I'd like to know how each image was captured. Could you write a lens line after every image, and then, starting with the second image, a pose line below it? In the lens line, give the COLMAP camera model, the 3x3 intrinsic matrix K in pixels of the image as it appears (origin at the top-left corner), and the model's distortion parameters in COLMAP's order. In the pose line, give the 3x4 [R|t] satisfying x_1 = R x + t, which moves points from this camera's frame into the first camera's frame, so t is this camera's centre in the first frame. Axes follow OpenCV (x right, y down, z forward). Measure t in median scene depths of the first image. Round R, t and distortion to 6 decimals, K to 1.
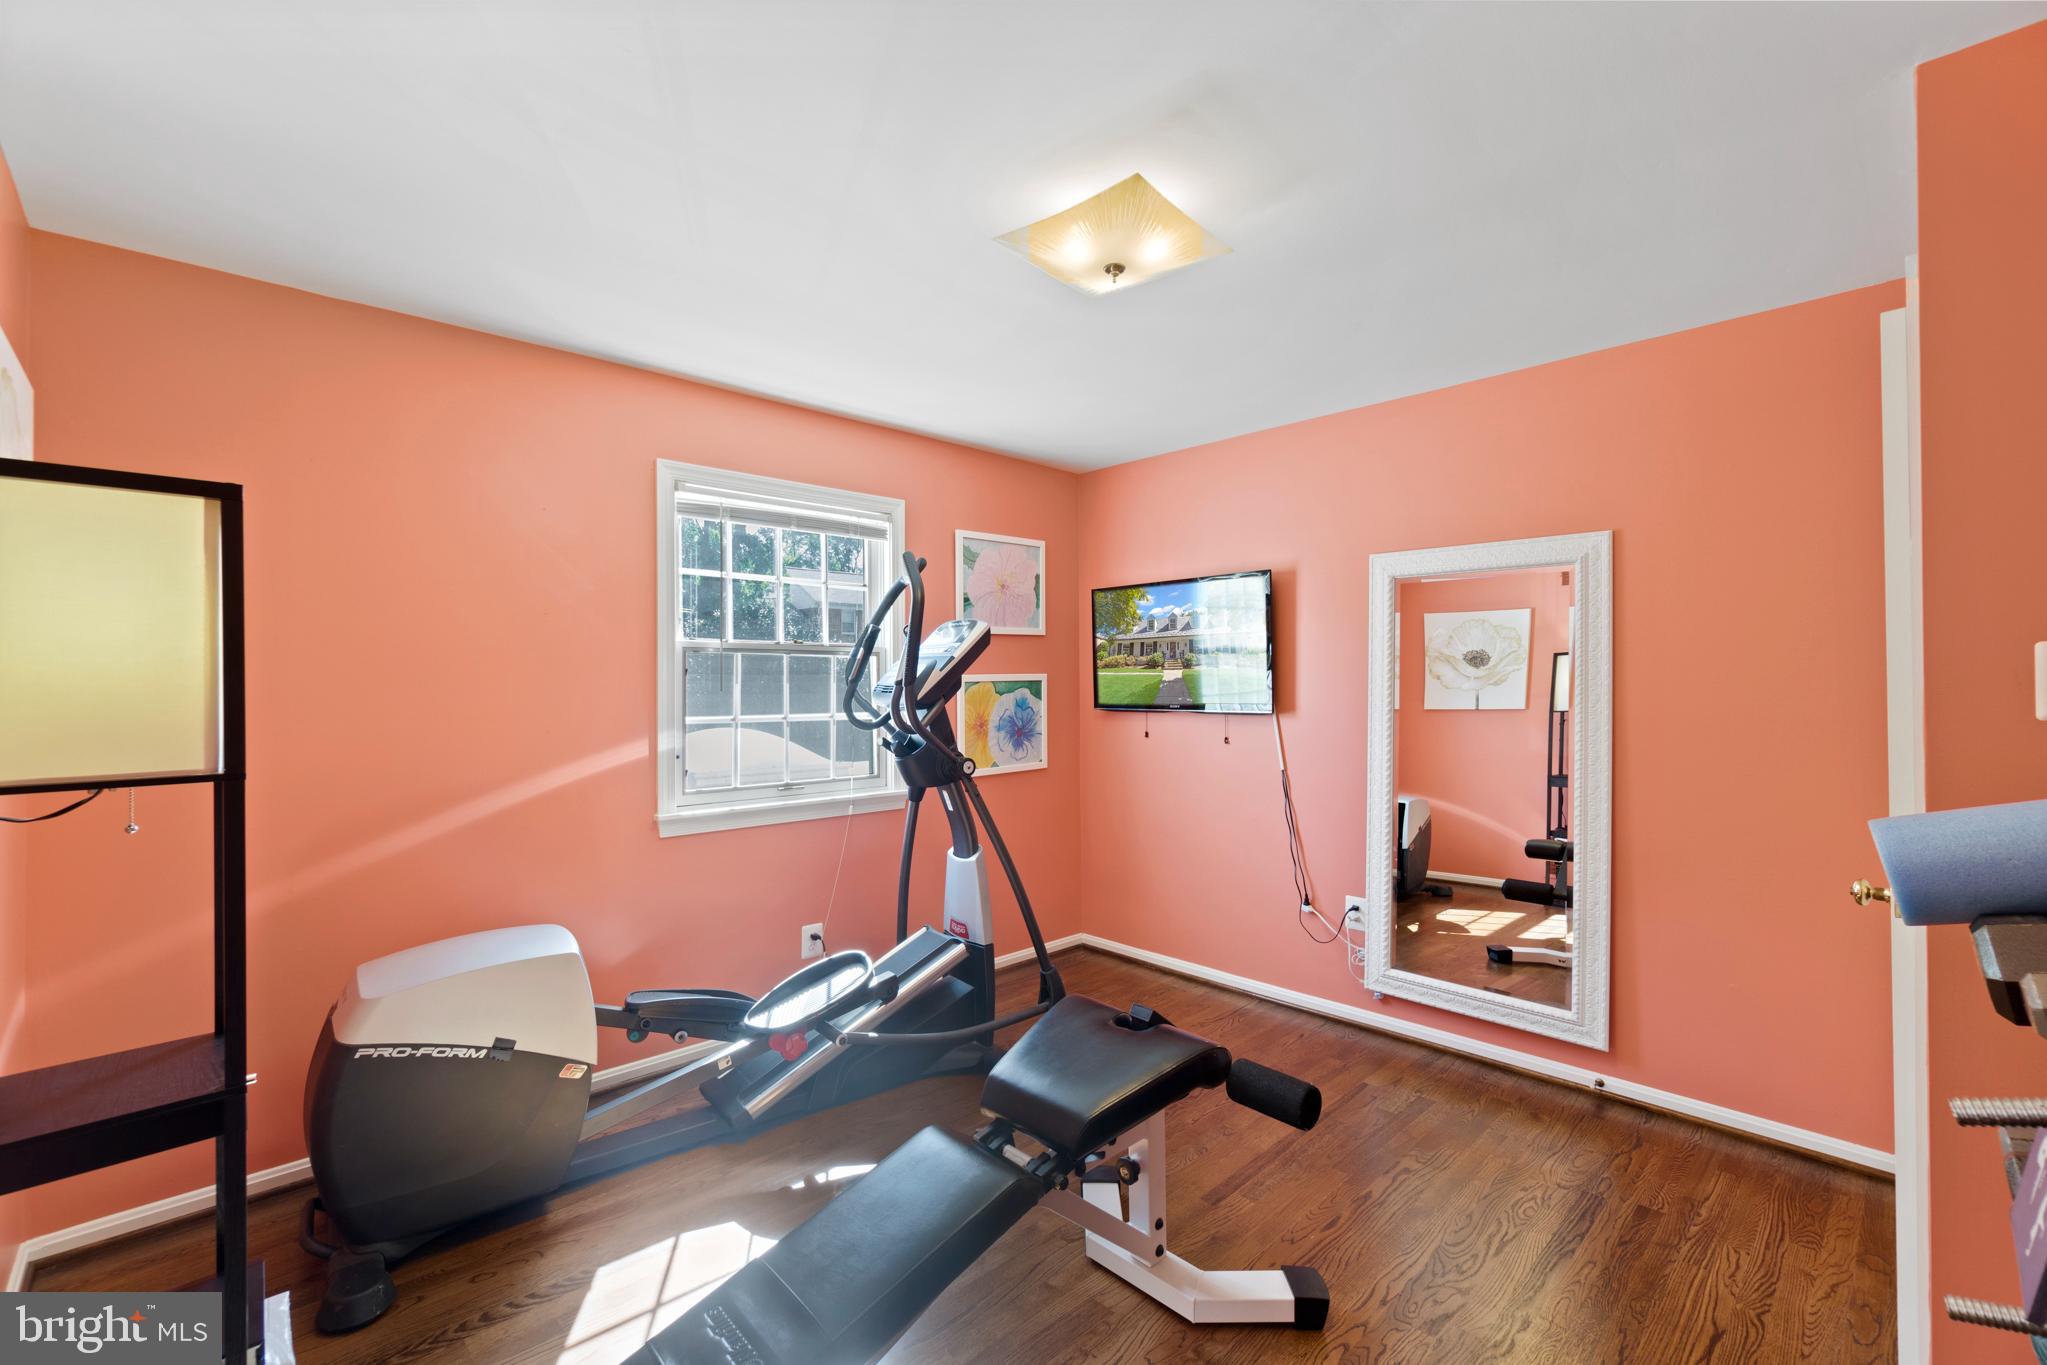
lens RADIAL K [[884.2, 0, 1030.2], [0, 884.2, 682.9], [0, 0, 1]] dist [-0.002348, 0.000047]
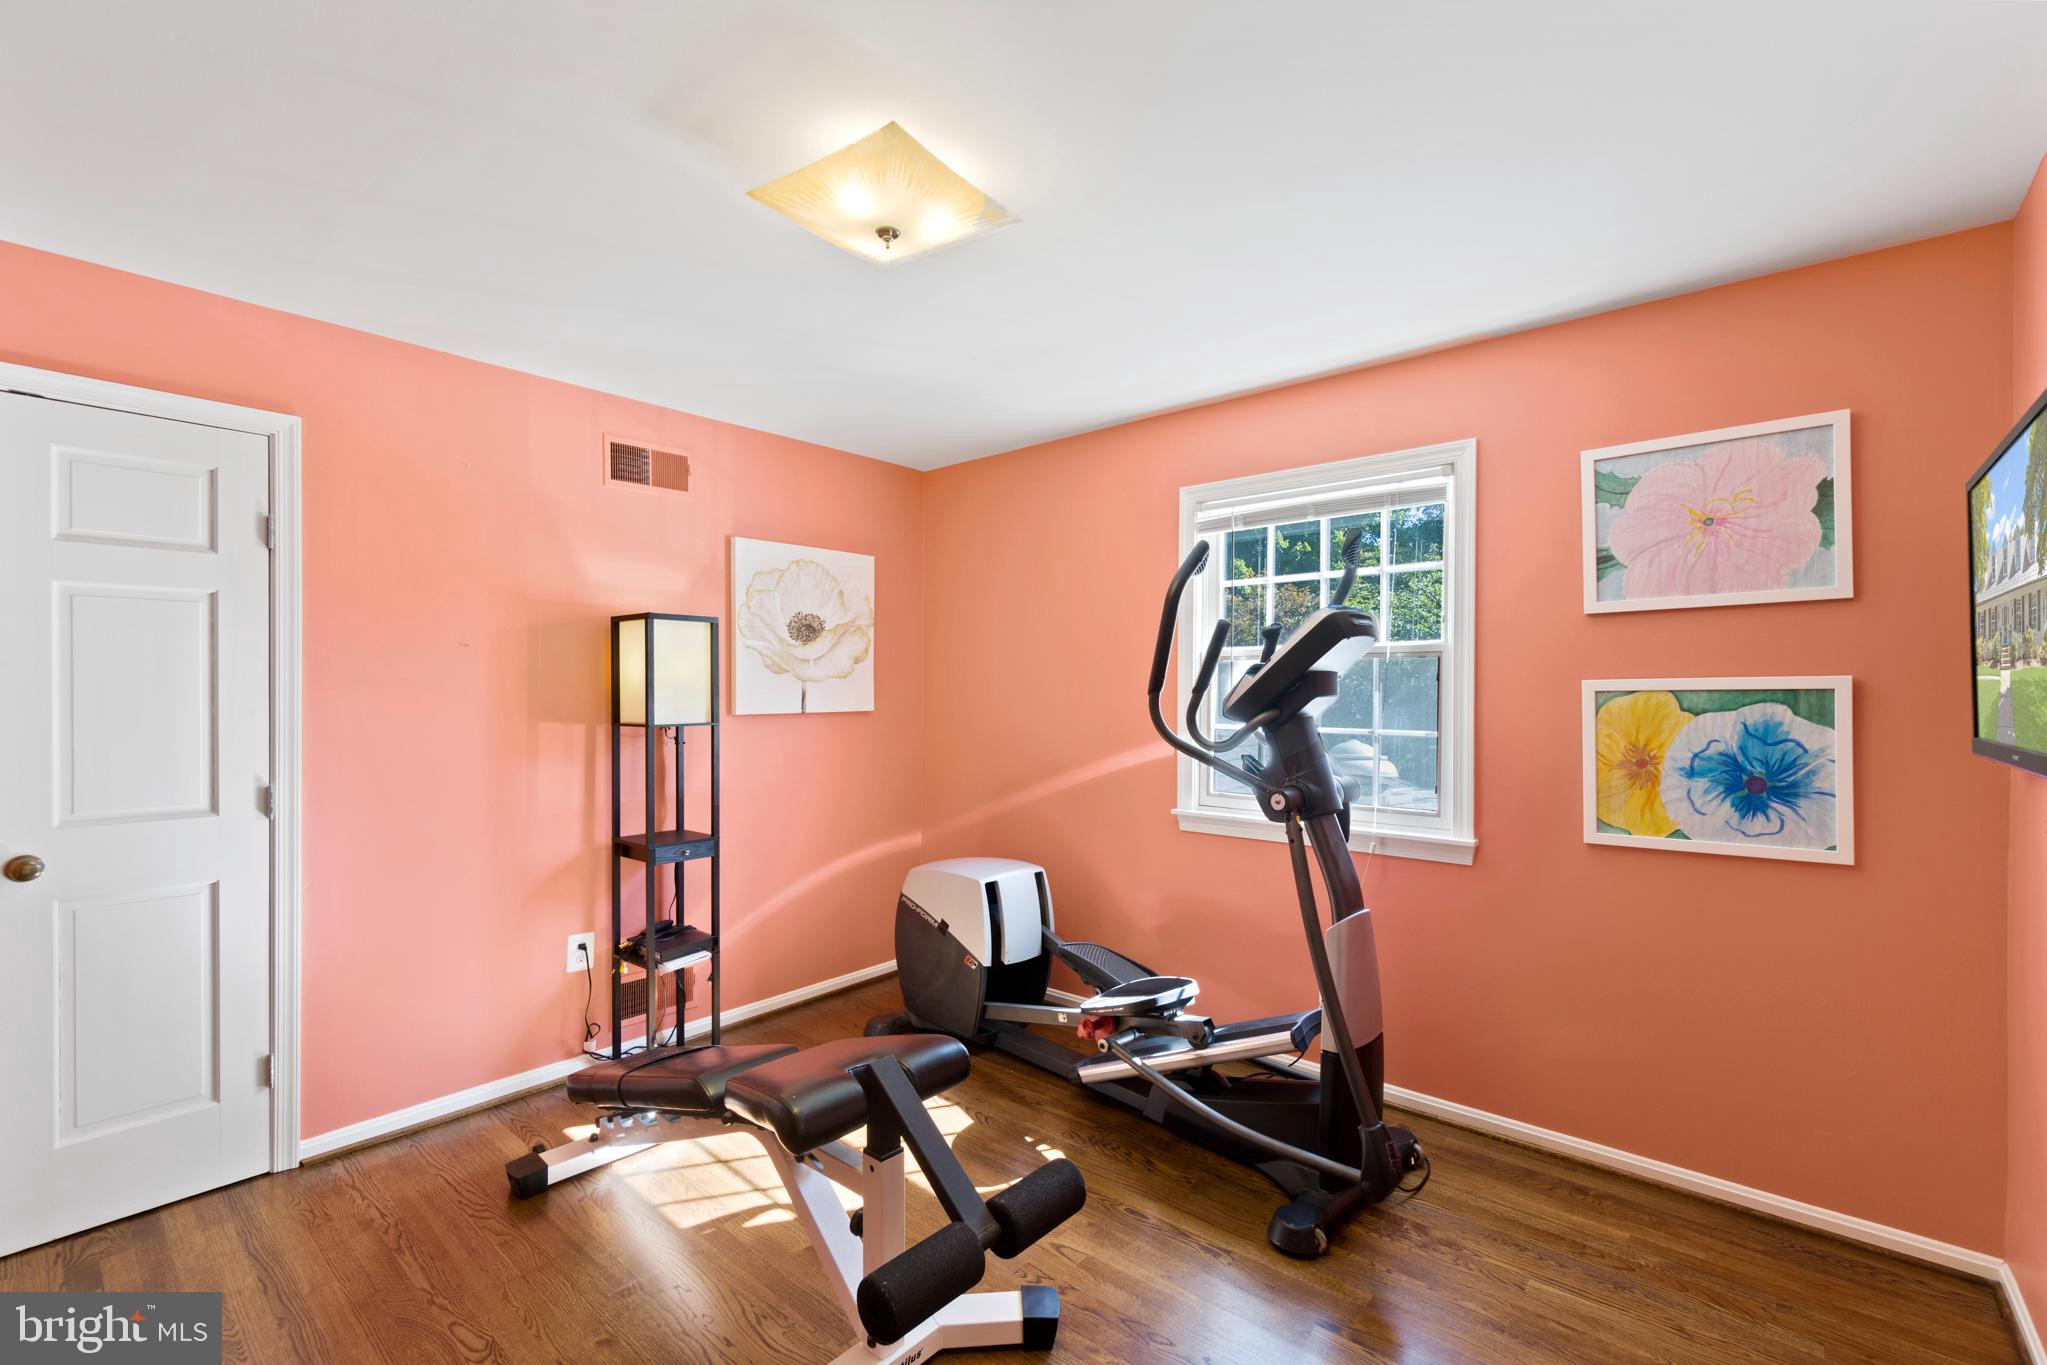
lens RADIAL K [[906.7, 0, 1026.0], [0, 906.7, 697.0], [0, 0, 1]] dist [0.001353, 0.000570]
pose [[0.088505, 0.003169, -0.996071, 0.508599], [-0.009406, 0.999953, 0.002346, 0.005300], [0.996031, 0.009161, 0.088530, 0.519617]]
